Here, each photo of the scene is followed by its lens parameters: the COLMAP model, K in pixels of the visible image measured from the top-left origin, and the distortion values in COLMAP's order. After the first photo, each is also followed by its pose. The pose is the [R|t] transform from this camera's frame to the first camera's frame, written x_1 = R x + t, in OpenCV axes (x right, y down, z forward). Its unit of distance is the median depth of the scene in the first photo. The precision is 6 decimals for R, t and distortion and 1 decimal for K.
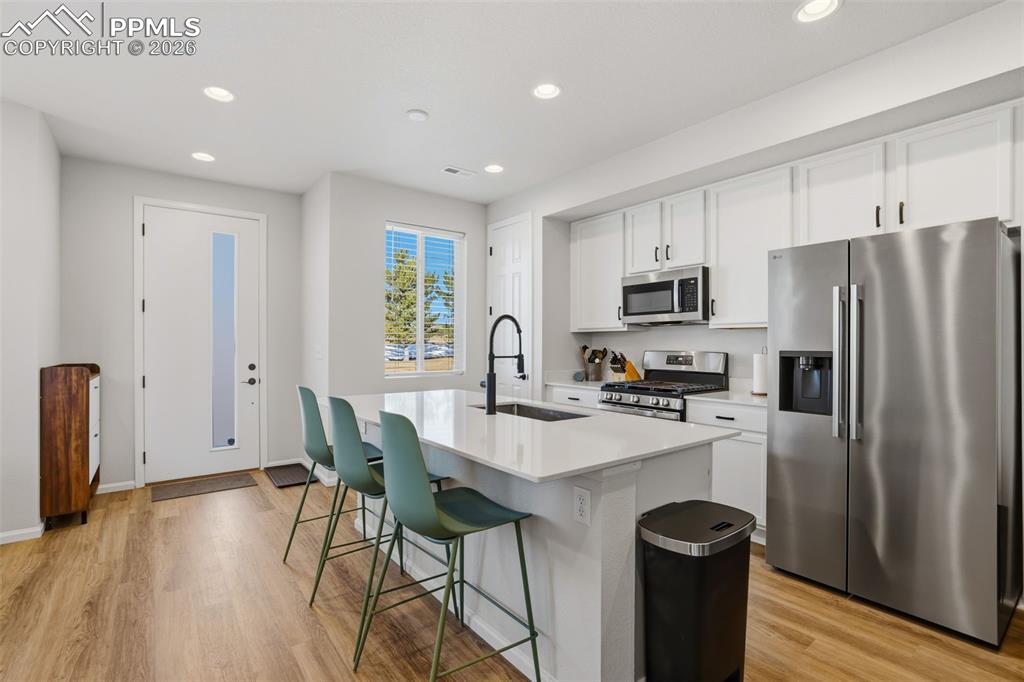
lens RADIAL K [[471.8, 0, 509.3], [0, 471.8, 345.6], [0, 0, 1]] dist [-0.045411, 0.021977]
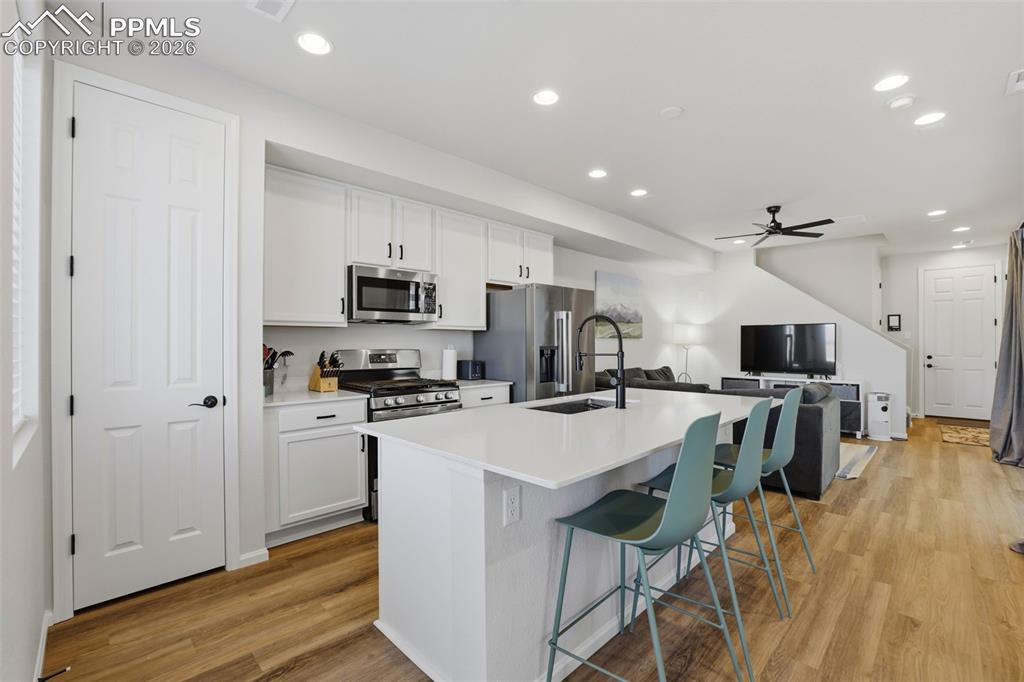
lens RADIAL K [[445.7, 0, 512.0], [0, 445.7, 341.0], [0, 0, 1]] dist [-0.049635, 0.017577]
pose [[-0.127445, 0.000637, 0.991845, -0.641421], [0.004689, 0.999989, -0.000040, -0.005172], [-0.991835, 0.004646, -0.127446, 0.878991]]
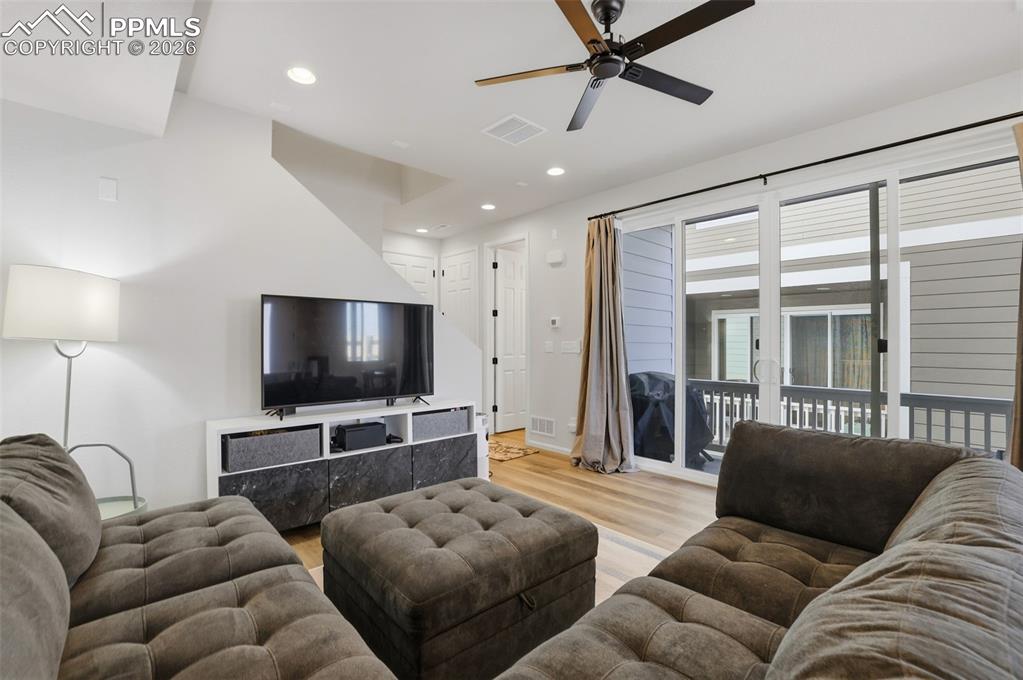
lens RADIAL K [[445.3, 0, 511.5], [0, 445.3, 340.0], [0, 0, 1]] dist [-0.049635, 0.017577]
pose [[-0.996408, -0.005574, -0.084494, 0.695833], [-0.005755, 0.999982, 0.001897, 0.006813], [0.084482, 0.002377, -0.996422, 0.457455]]
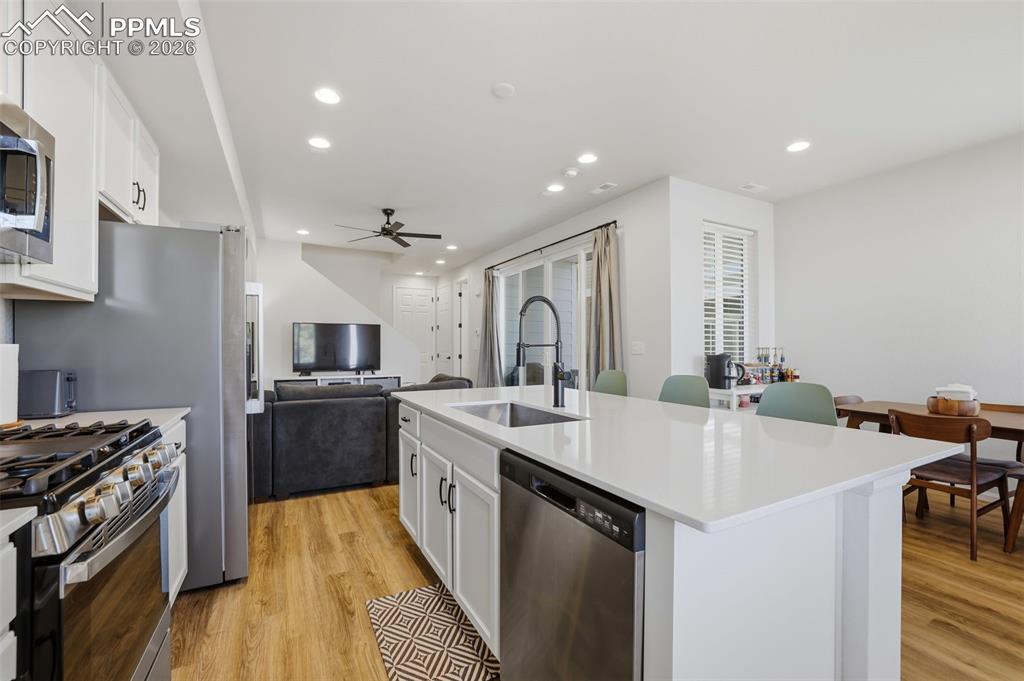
lens RADIAL K [[437.8, 0, 509.7], [0, 437.8, 341.9], [0, 0, 1]] dist [-0.048113, 0.015907]
pose [[-0.984785, -0.001411, 0.173771, -0.060524], [-0.002075, 0.999991, -0.003639, 0.013230], [-0.173765, -0.003945, -0.984779, 1.193572]]
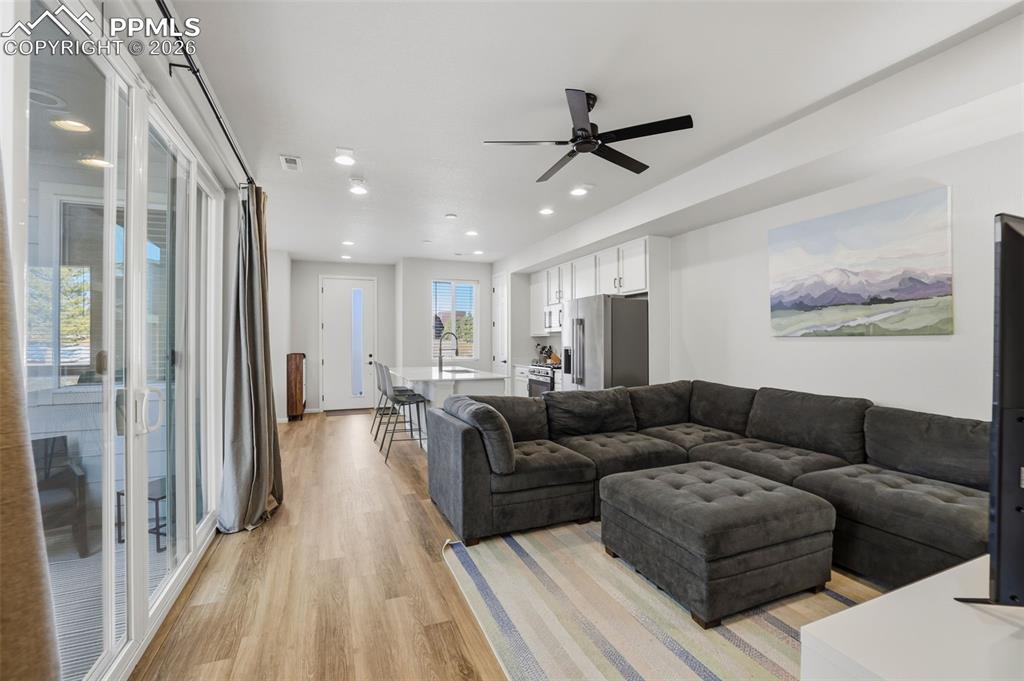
lens RADIAL K [[437.8, 0, 509.7], [0, 437.8, 341.9], [0, 0, 1]] dist [-0.048113, 0.015907]
pose [[0.964732, -0.005517, -0.263177, 0.599383], [0.004672, 0.999982, -0.003836, -0.002697], [0.263193, 0.002471, 0.964740, -0.742886]]
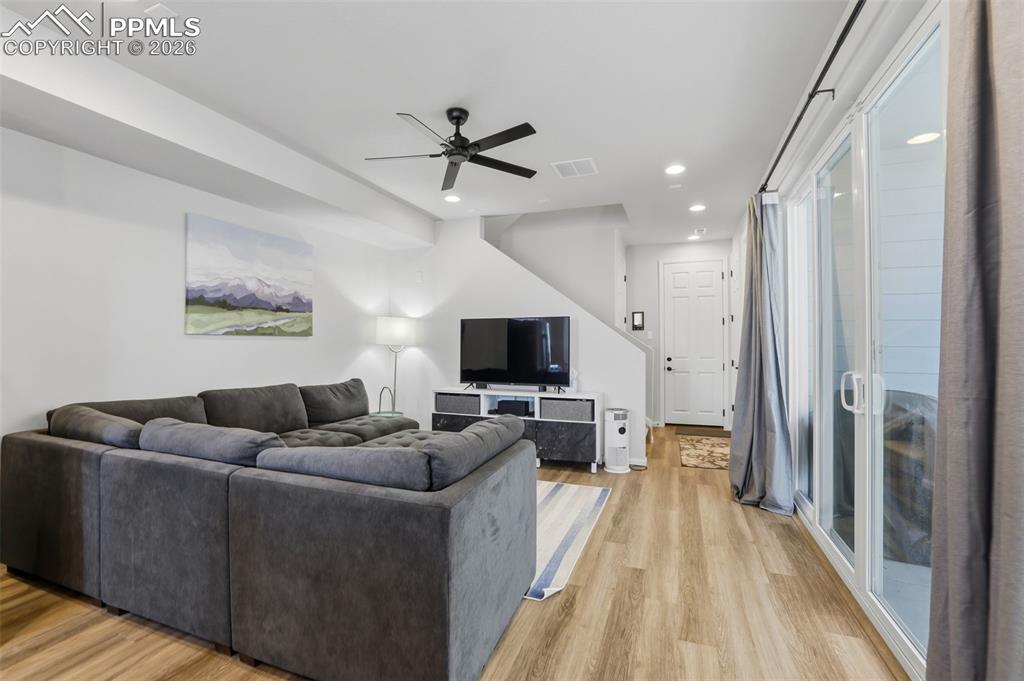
lens RADIAL K [[437.8, 0, 509.7], [0, 437.8, 341.9], [0, 0, 1]] dist [-0.048113, 0.015907]
pose [[-0.517449, 0.002310, 0.855711, -0.147940], [0.003848, 0.999993, -0.000373, 0.003077], [-0.855706, 0.003100, -0.517454, 0.258890]]
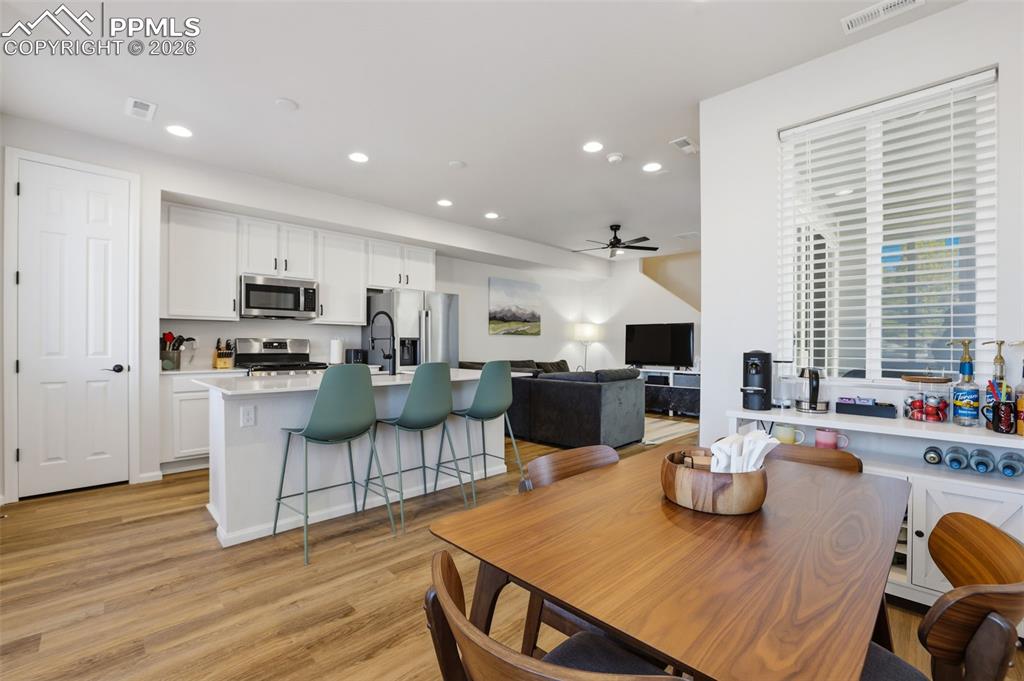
lens RADIAL K [[441.2, 0, 512.0], [0, 441.2, 346.1], [0, 0, 1]] dist [-0.048084, 0.016032]
pose [[-0.122577, -0.005370, 0.992444, -0.975116], [-0.000924, 0.999986, 0.005296, 0.026344], [-0.992459, -0.000268, -0.122580, 0.506032]]
